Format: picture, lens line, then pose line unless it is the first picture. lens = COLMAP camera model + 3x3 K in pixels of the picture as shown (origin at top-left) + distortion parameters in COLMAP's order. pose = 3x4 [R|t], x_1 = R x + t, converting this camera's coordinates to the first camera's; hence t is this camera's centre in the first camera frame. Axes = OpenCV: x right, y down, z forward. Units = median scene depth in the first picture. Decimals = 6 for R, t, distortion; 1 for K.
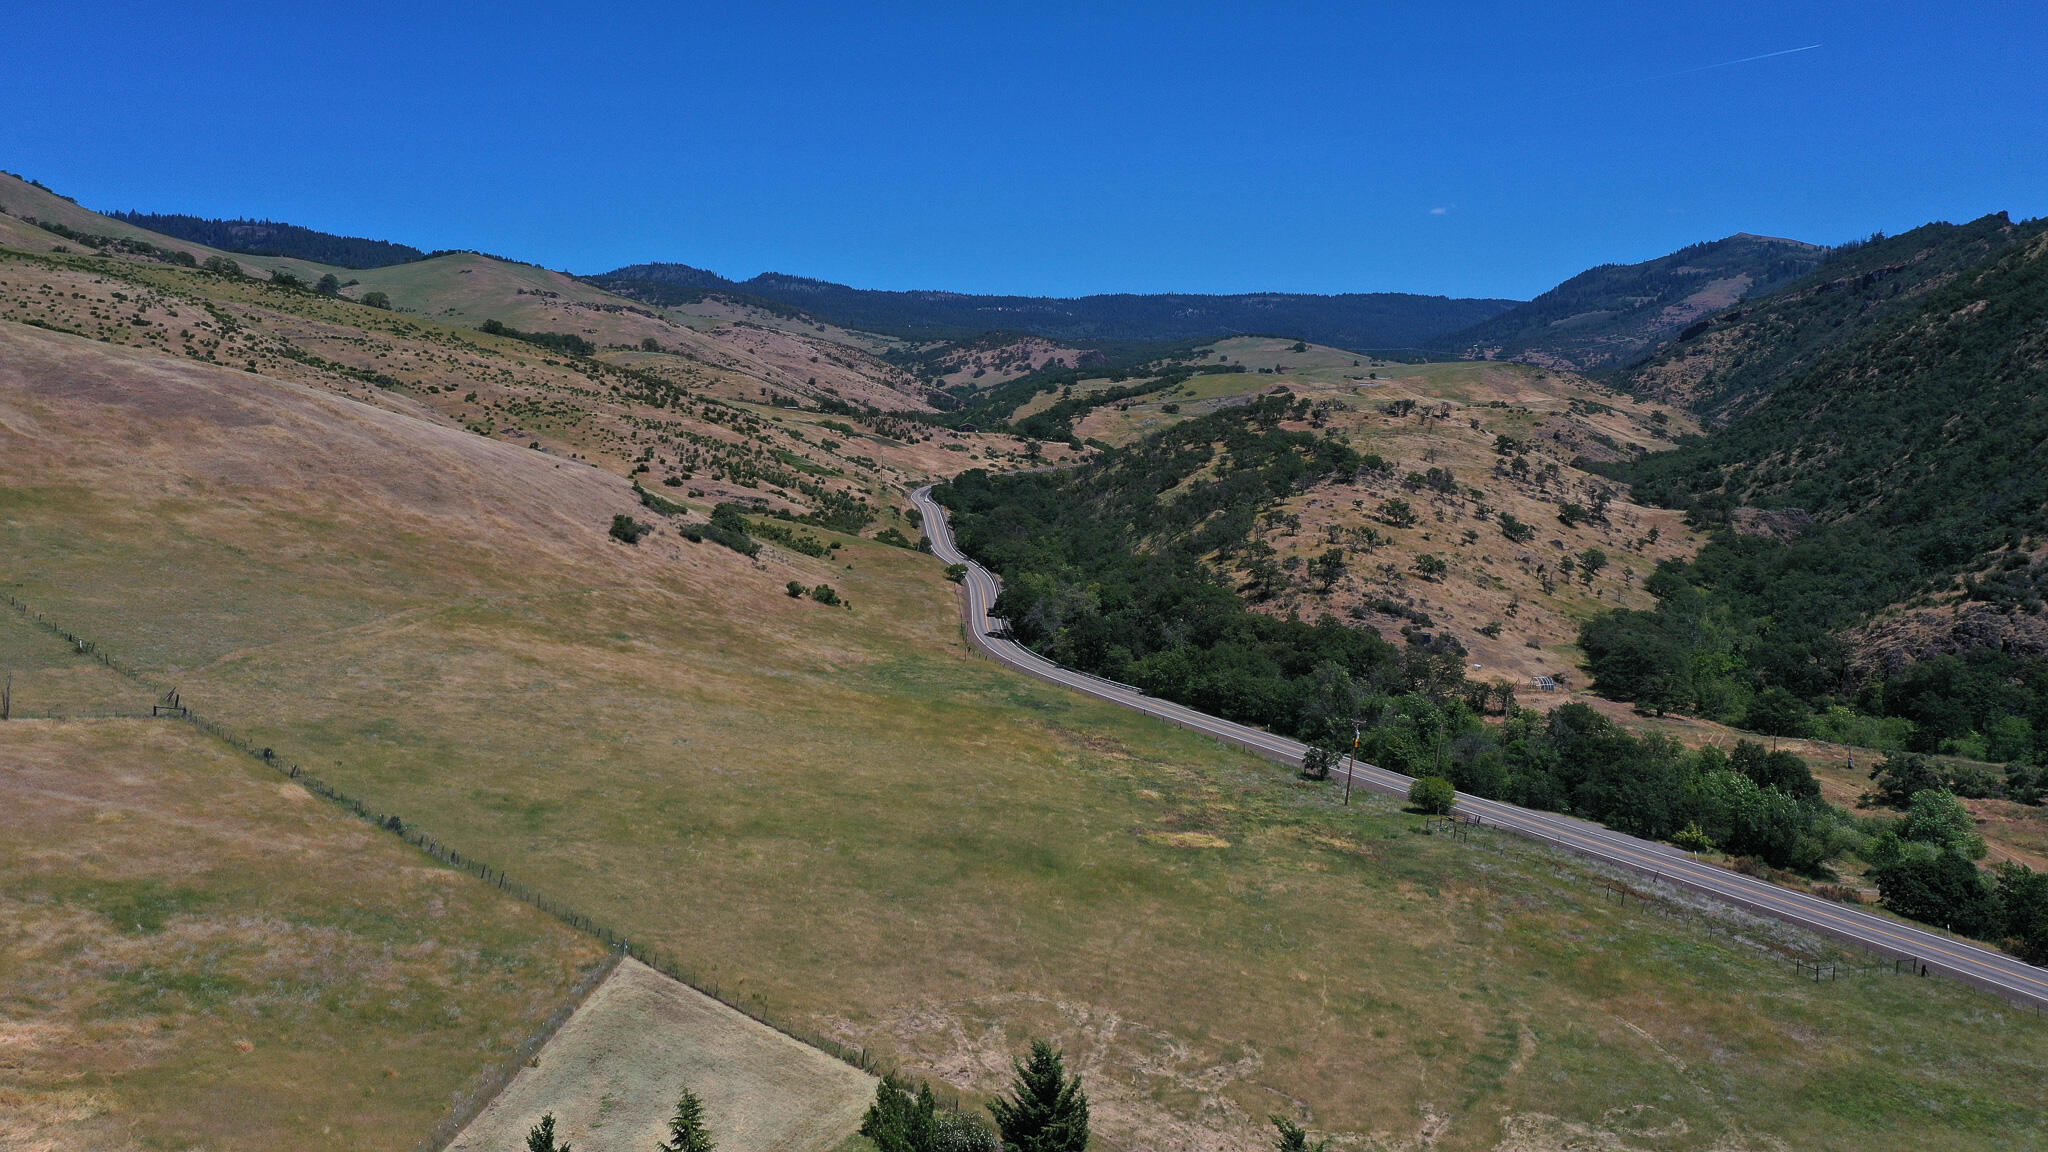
lens RADIAL K [[1615.4, 0, 1023.0], [0, 1615.4, 570.1], [0, 0, 1]] dist [0.015986, 0.003525]
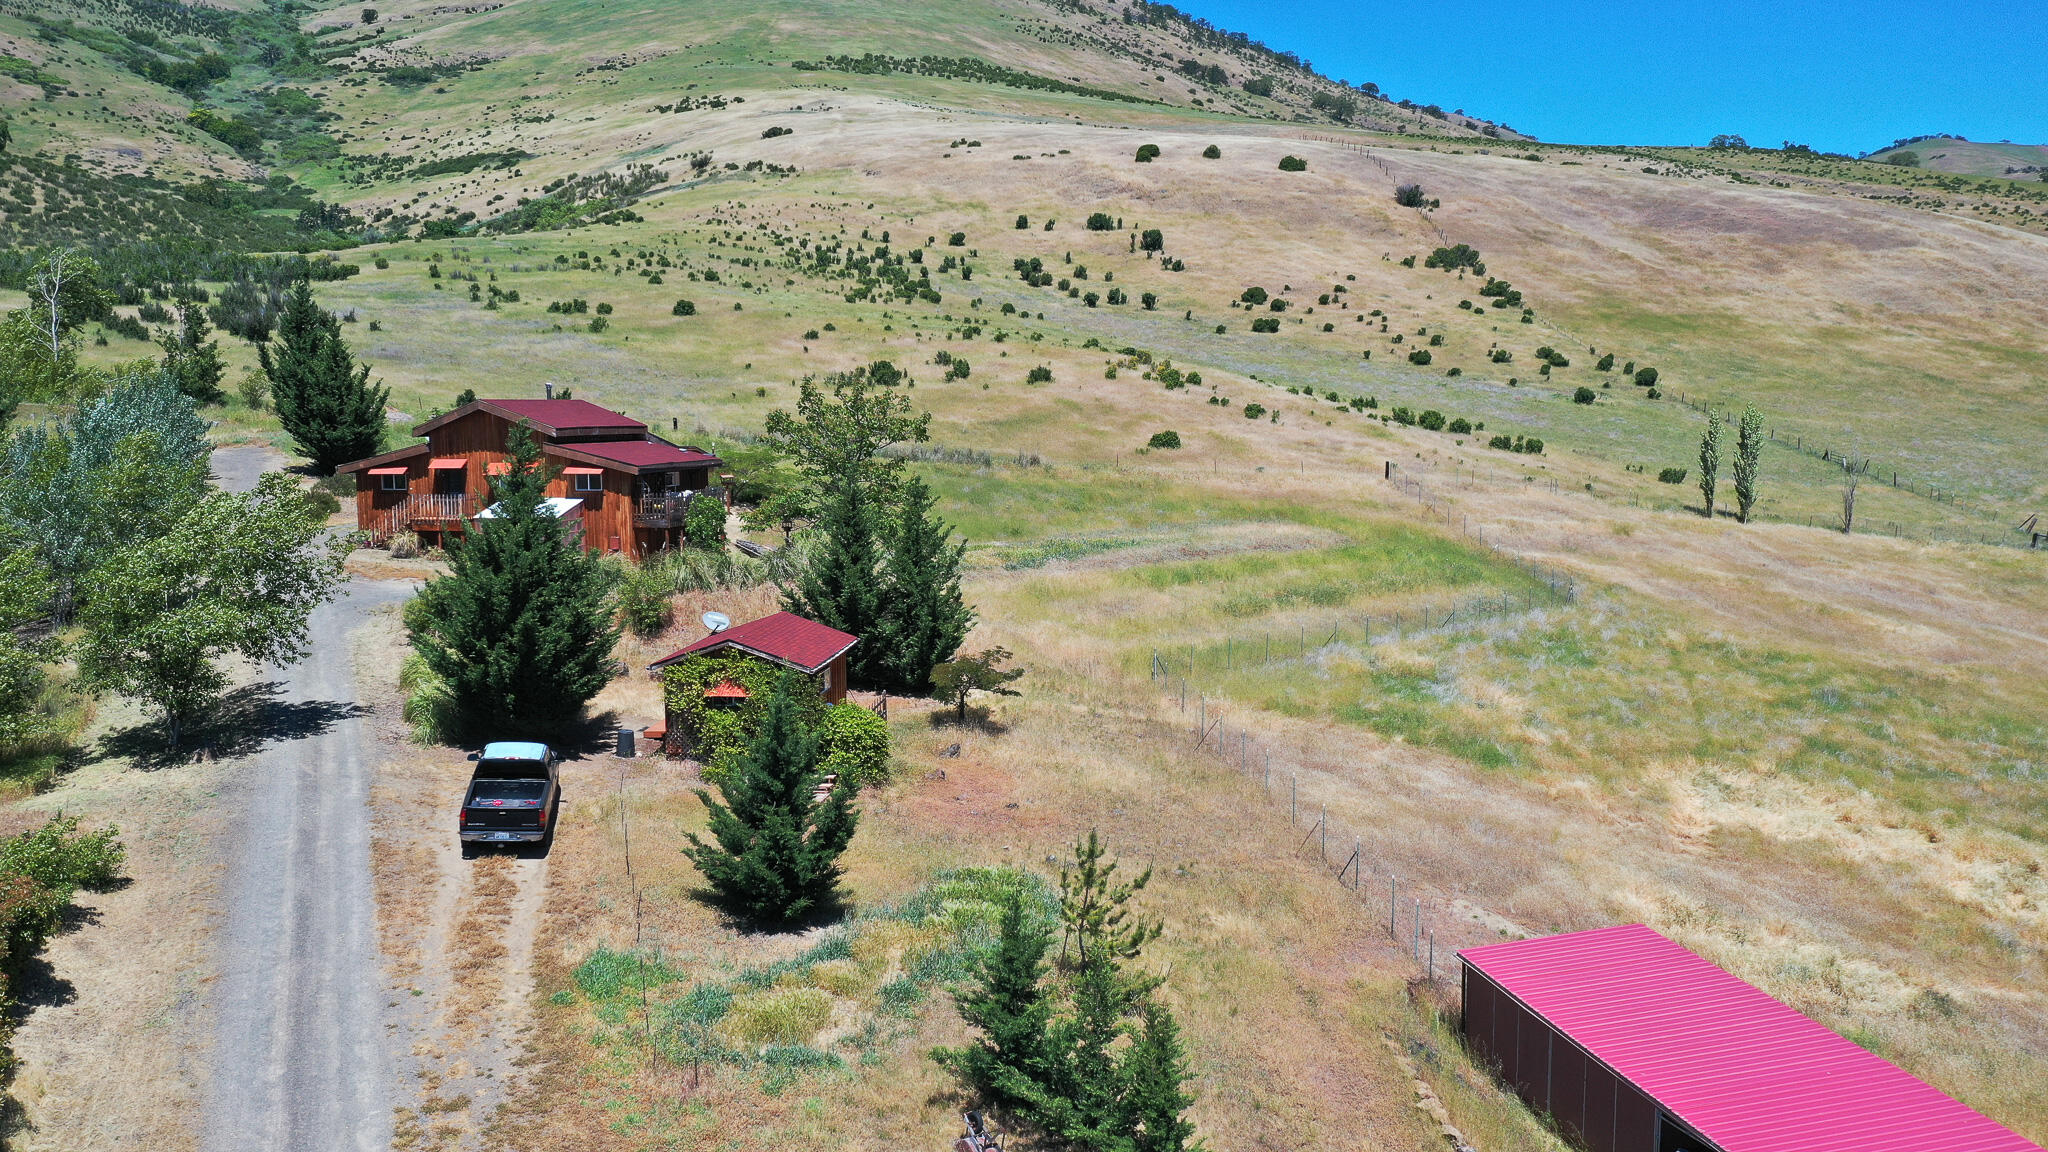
lens RADIAL K [[1615.4, 0, 1021.9], [0, 1615.4, 576.4], [0, 0, 1]] dist [0.015986, 0.003525]
pose [[0.688721, 0.066315, -0.721987, -0.131481], [-0.033008, 0.997644, 0.060147, 0.029318], [0.724275, -0.017593, 0.689287, 0.089631]]
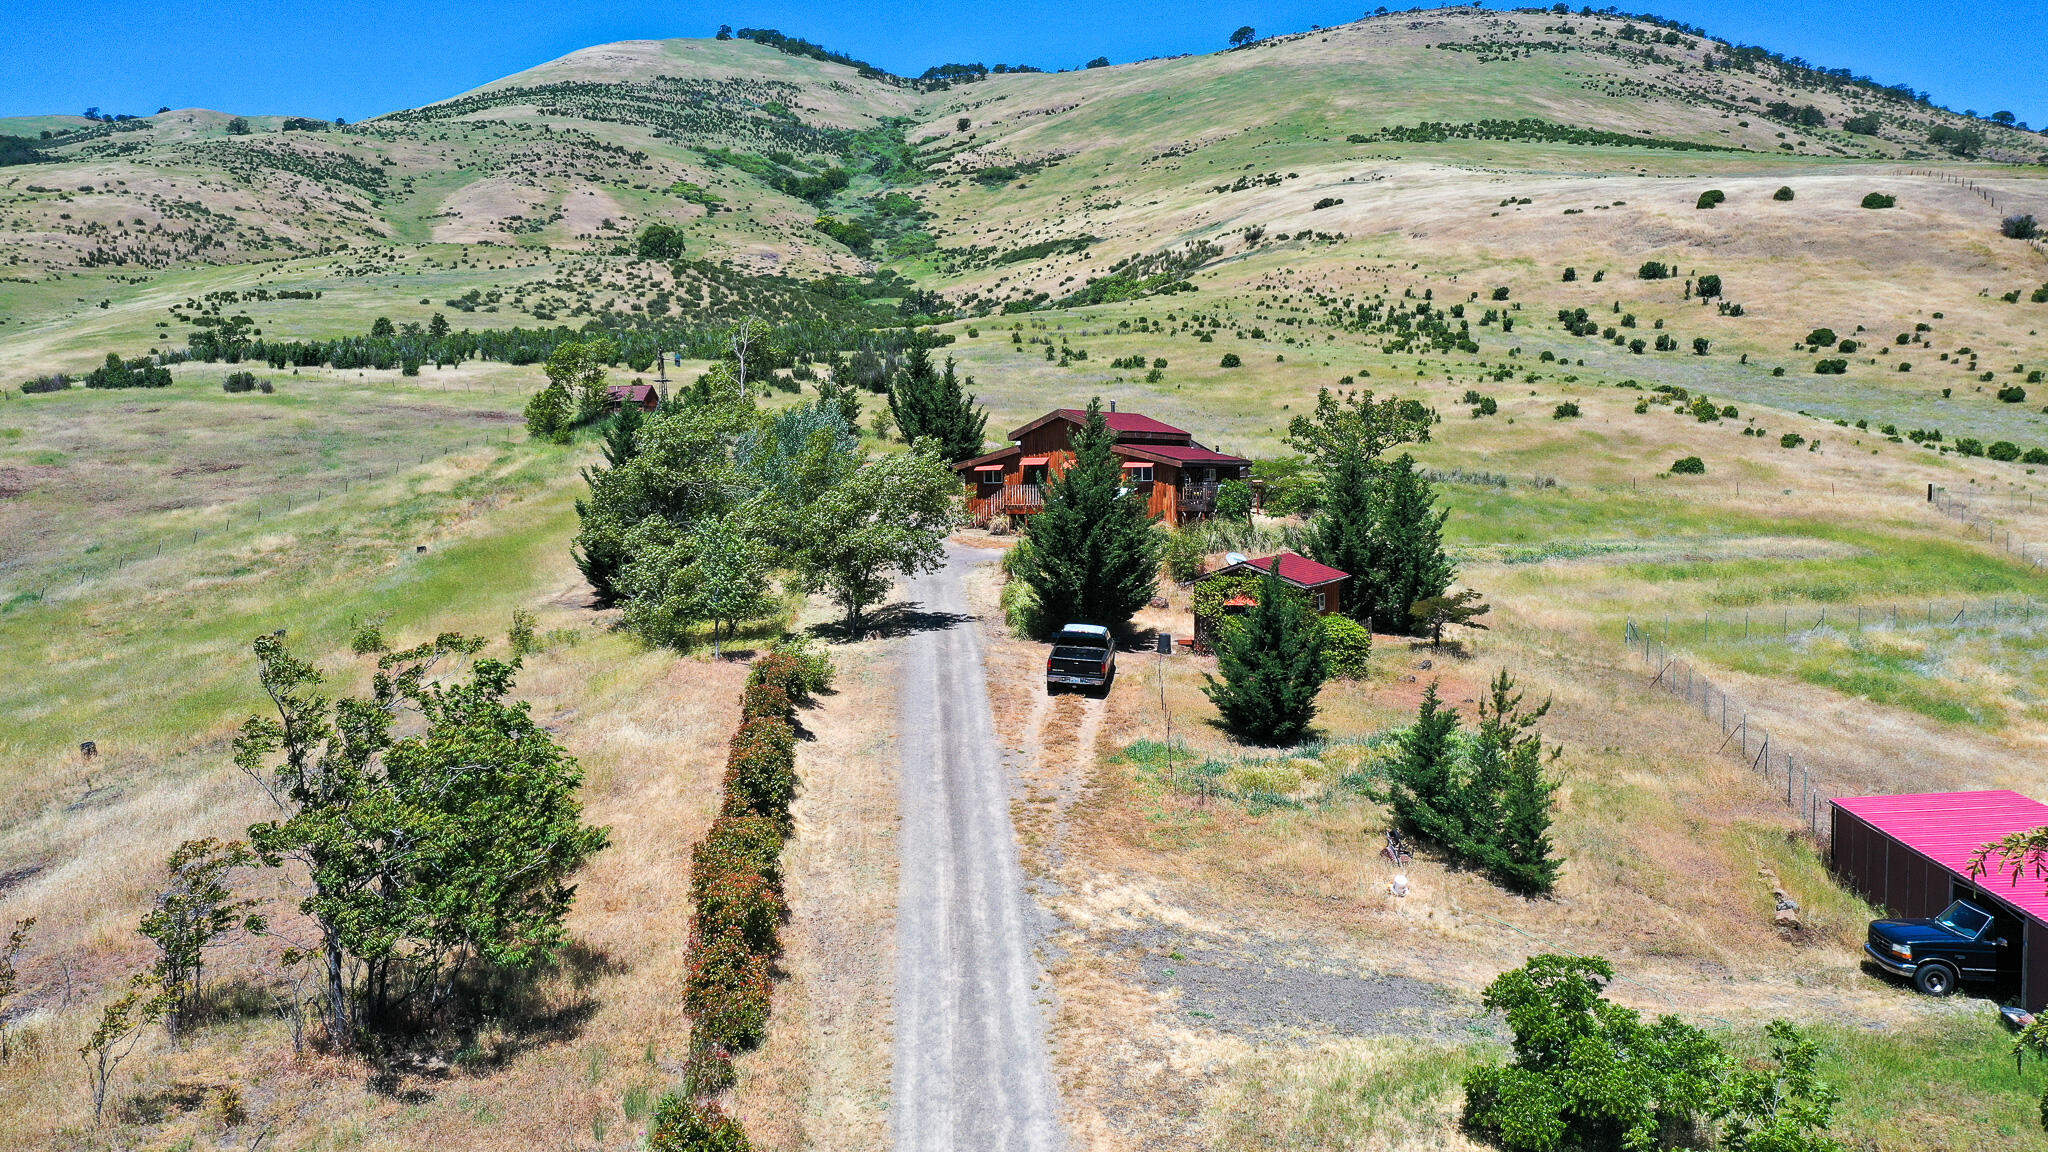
lens RADIAL K [[1615.4, 0, 1025.8], [0, 1615.4, 581.3], [0, 0, 1]] dist [0.015986, 0.003525]
pose [[0.413804, 0.046061, -0.909200, -0.104995], [-0.043571, 0.998577, 0.030758, 0.038301], [0.909323, 0.026887, 0.415222, 0.075587]]
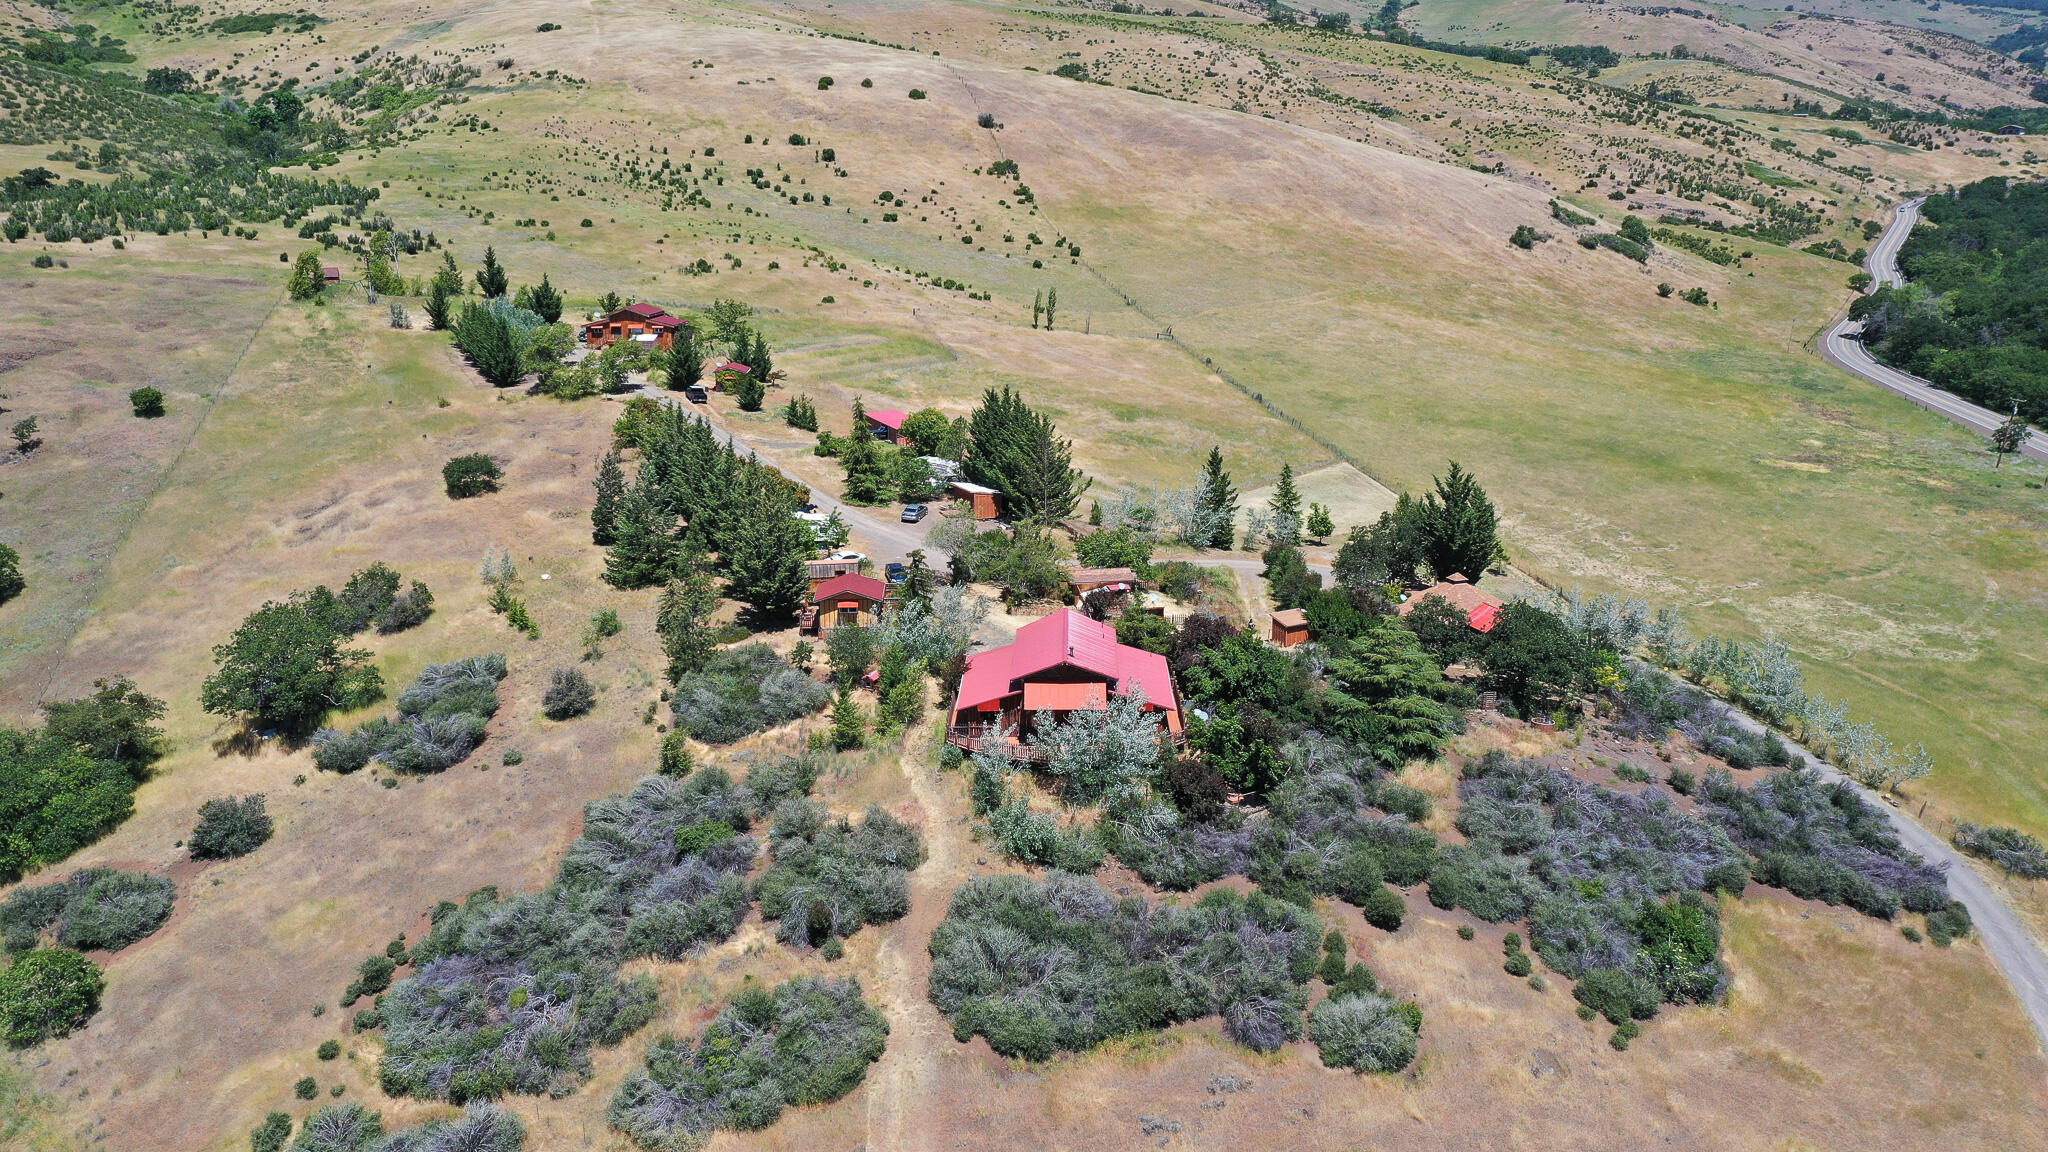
lens RADIAL K [[1615.4, 0, 1020.6], [0, 1615.4, 569.6], [0, 0, 1]] dist [0.015986, 0.003525]
pose [[0.807599, 0.127546, -0.575774, 0.158084], [-0.025512, 0.982974, 0.181965, 0.007712], [0.589180, -0.132265, 0.797103, -0.213877]]
